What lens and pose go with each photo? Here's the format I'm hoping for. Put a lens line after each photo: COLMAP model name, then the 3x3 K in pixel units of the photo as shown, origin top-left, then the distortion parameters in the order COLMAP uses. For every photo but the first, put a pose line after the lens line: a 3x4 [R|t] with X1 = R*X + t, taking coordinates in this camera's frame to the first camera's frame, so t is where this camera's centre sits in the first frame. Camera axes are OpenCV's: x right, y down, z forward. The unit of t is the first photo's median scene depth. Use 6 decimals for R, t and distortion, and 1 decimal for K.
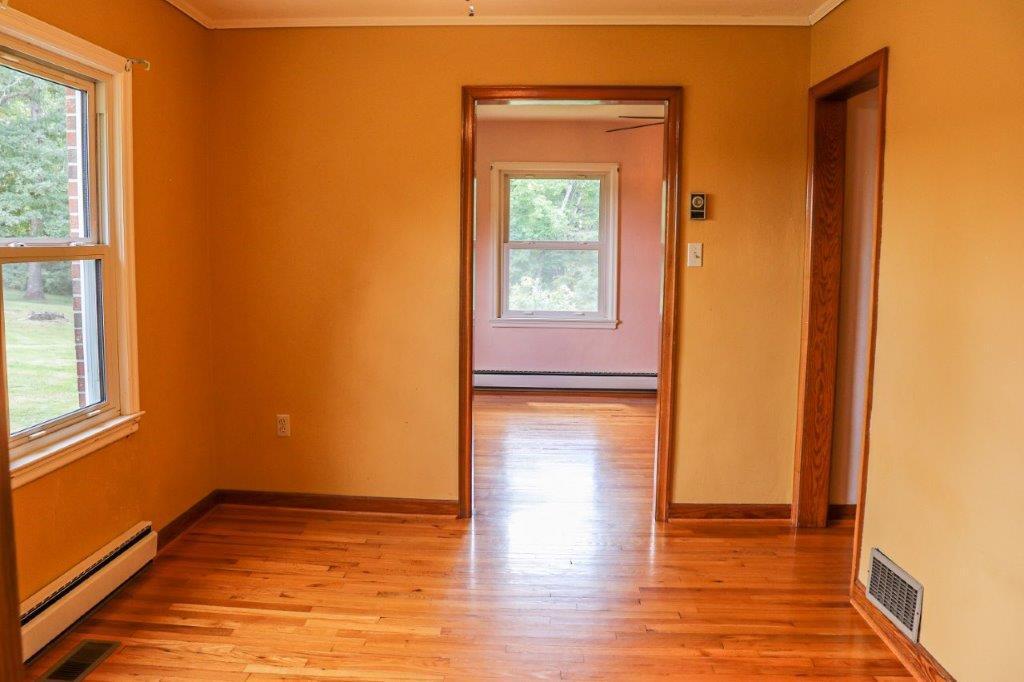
lens RADIAL K [[850.0, 0, 512.0], [0, 850.0, 341.0], [0, 0, 1]] dist [-0.177608, 0.159907]
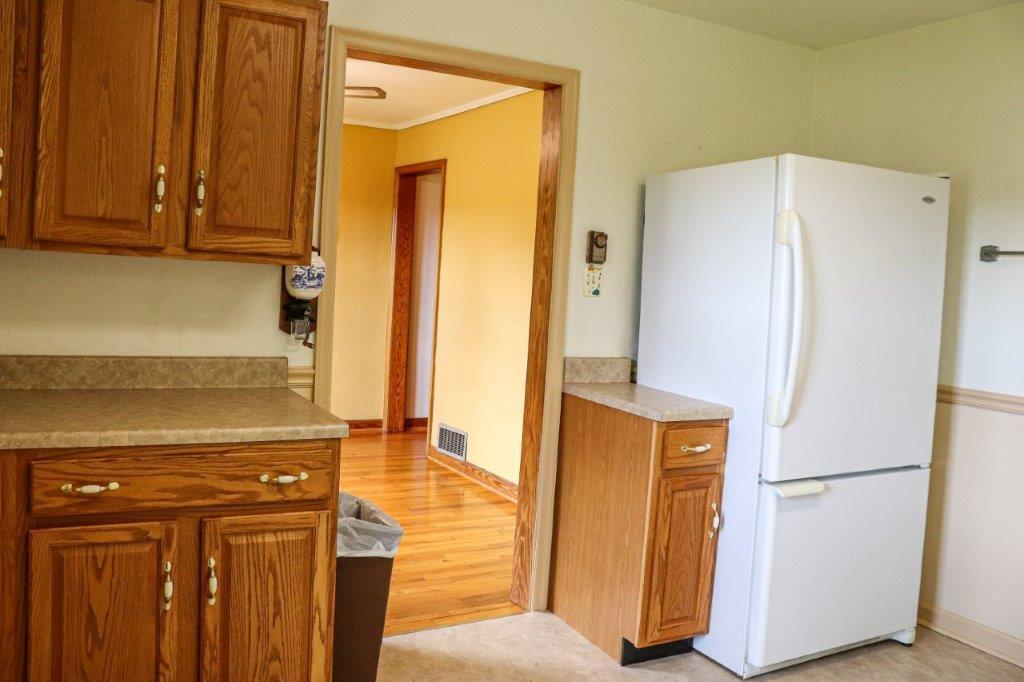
lens RADIAL K [[850.0, 0, 512.0], [0, 850.0, 341.0], [0, 0, 1]] dist [-0.177608, 0.159907]
pose [[0.843030, -0.004929, 0.537844, -0.360709], [0.009009, 0.999947, -0.004957, 0.057757], [-0.537791, 0.009025, 0.843030, -0.567652]]
